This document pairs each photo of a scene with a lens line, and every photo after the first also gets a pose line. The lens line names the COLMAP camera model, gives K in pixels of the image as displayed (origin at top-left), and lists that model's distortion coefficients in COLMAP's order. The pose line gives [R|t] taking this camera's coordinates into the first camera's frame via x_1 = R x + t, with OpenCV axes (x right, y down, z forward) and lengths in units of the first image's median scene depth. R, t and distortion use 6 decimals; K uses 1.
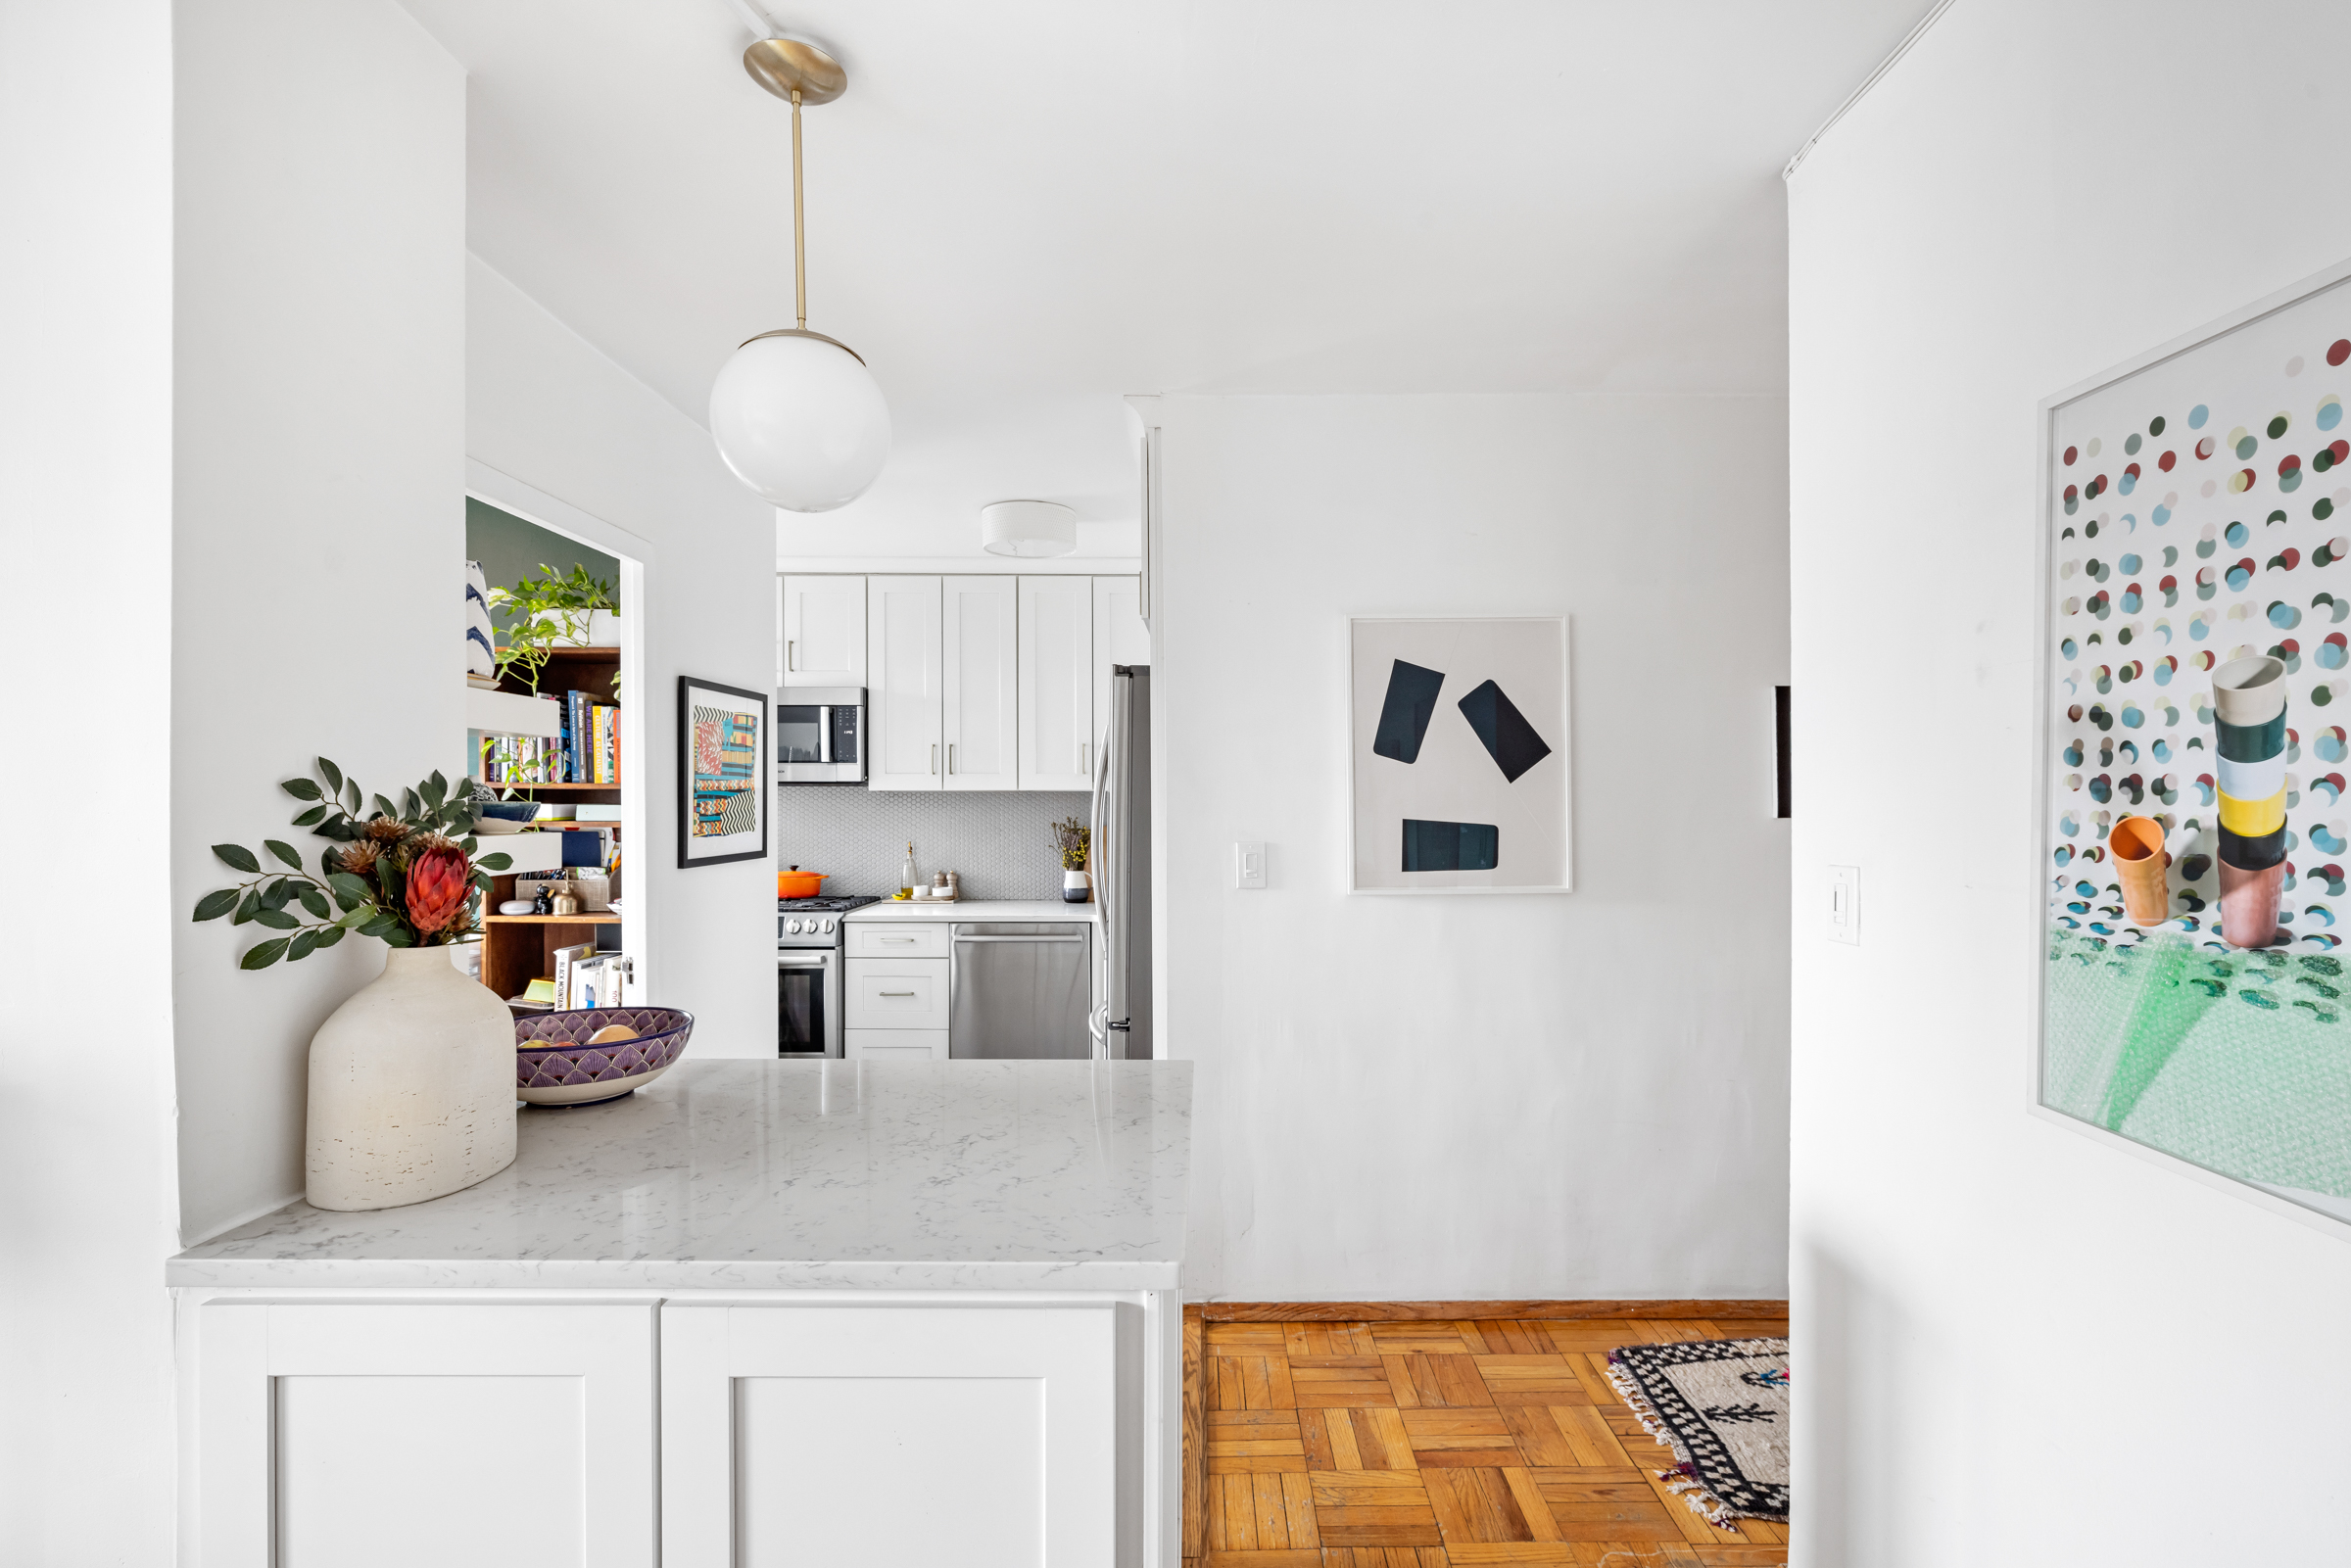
lens RADIAL K [[1051.2, 0, 1201.0], [0, 1051.2, 821.2], [0, 0, 1]] dist [0.000428, -0.000182]
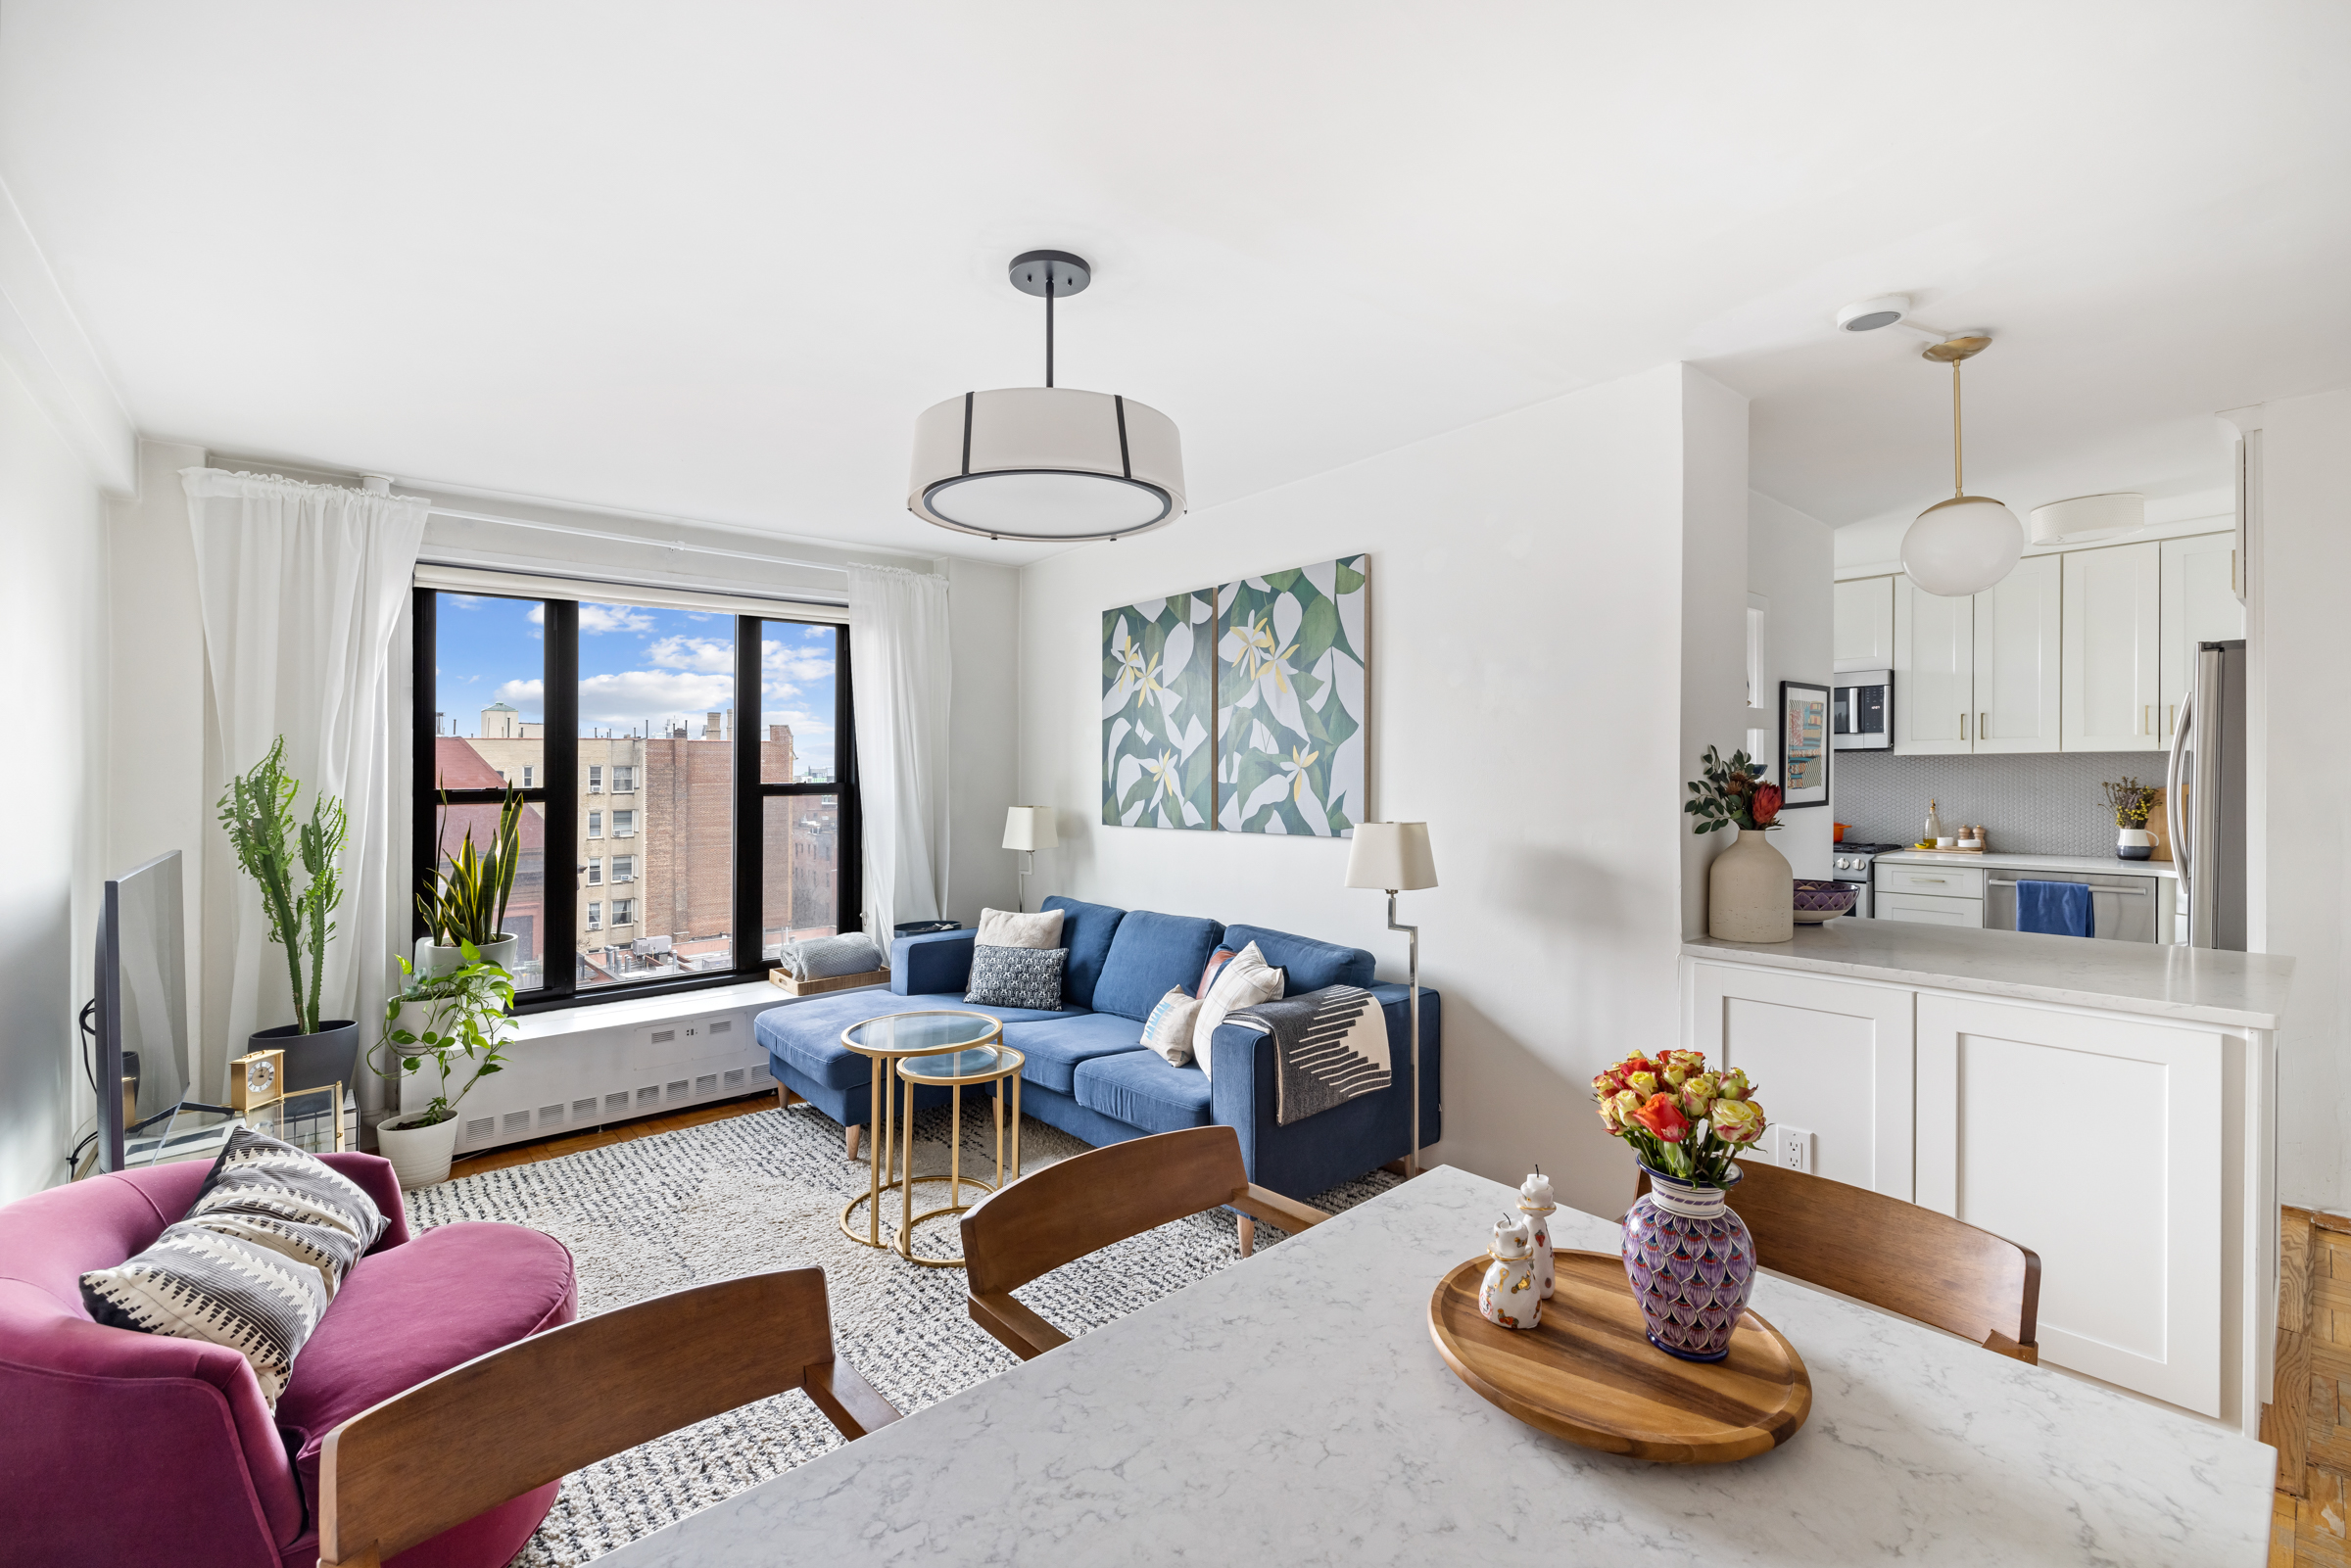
lens RADIAL K [[1004.7, 0, 1157.5], [0, 1004.7, 787.0], [0, 0, 1]] dist [0.008752, -0.002673]
pose [[0.649062, 0.004635, -0.760721, 0.013128], [-0.004853, 0.999986, 0.001952, 0.009347], [0.760720, 0.002425, 0.649076, -0.390234]]
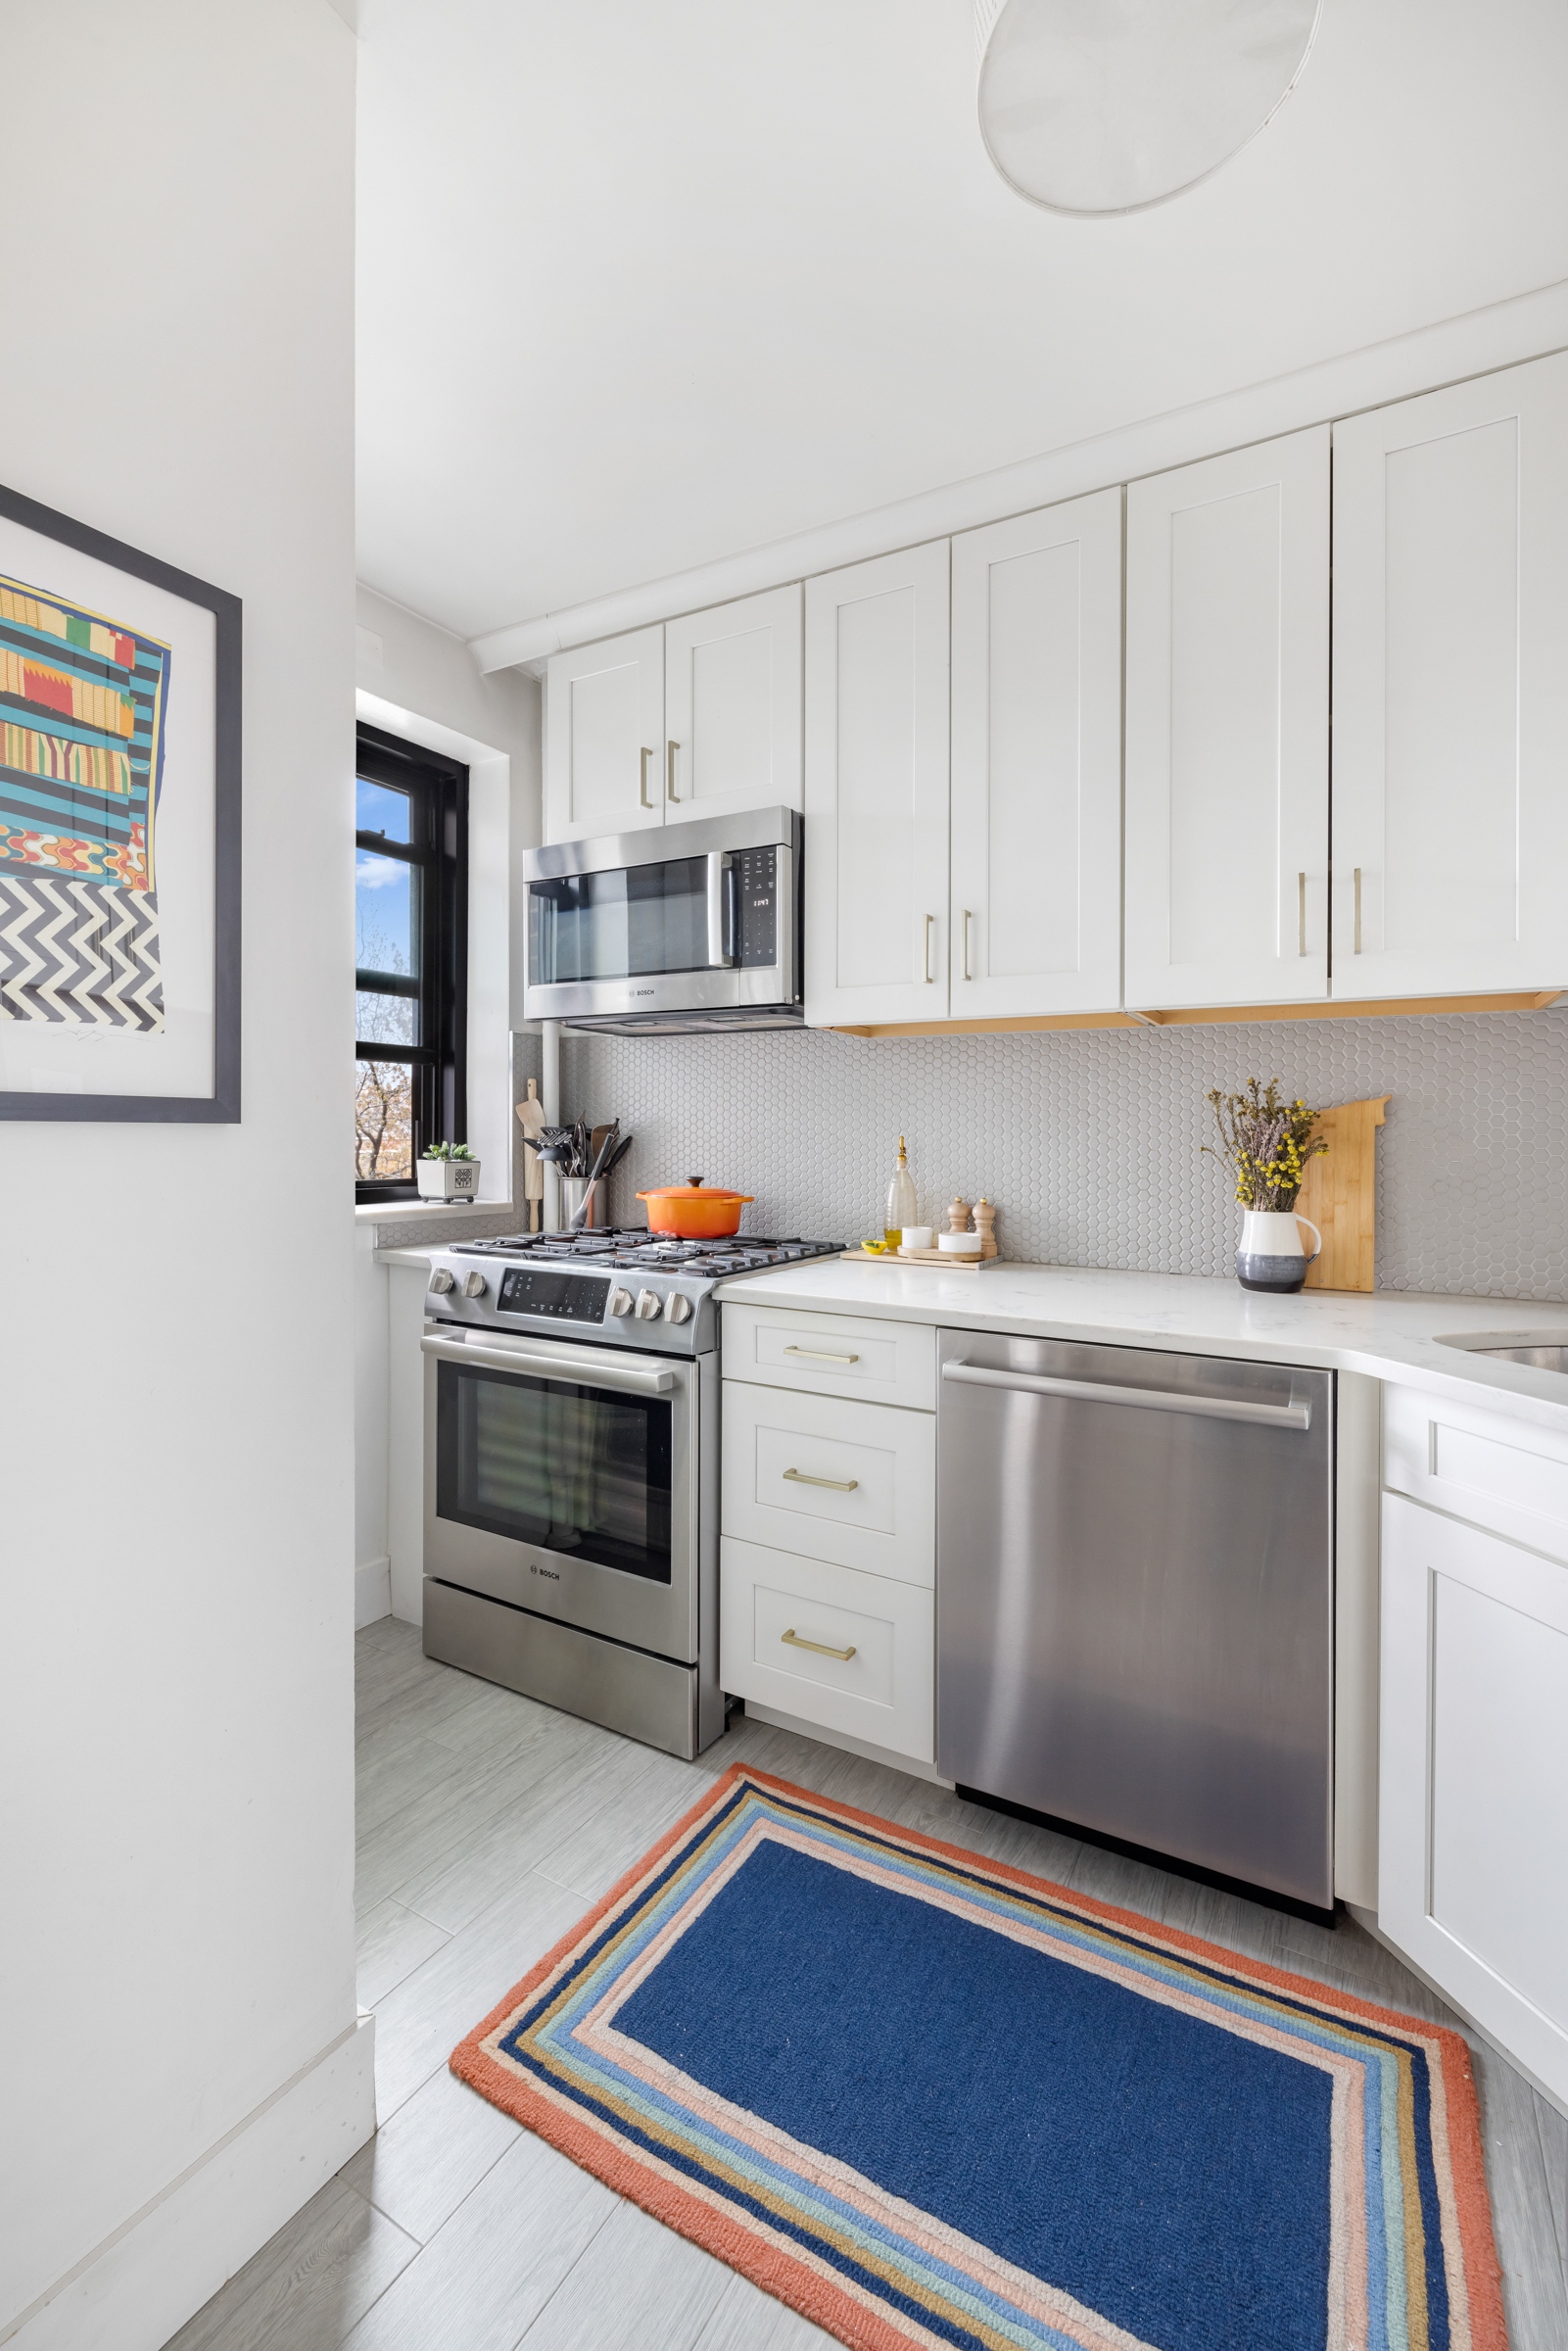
lens RADIAL K [[1004.7, 0, 796.8], [0, 1004.7, 1106.6], [0, 0, 1]] dist [0.008752, -0.002673]
pose [[0.864573, -0.003730, -0.502493, -0.088775], [-0.021168, 0.998814, -0.043836, 0.029638], [0.502061, 0.048536, 0.863469, 0.614621]]
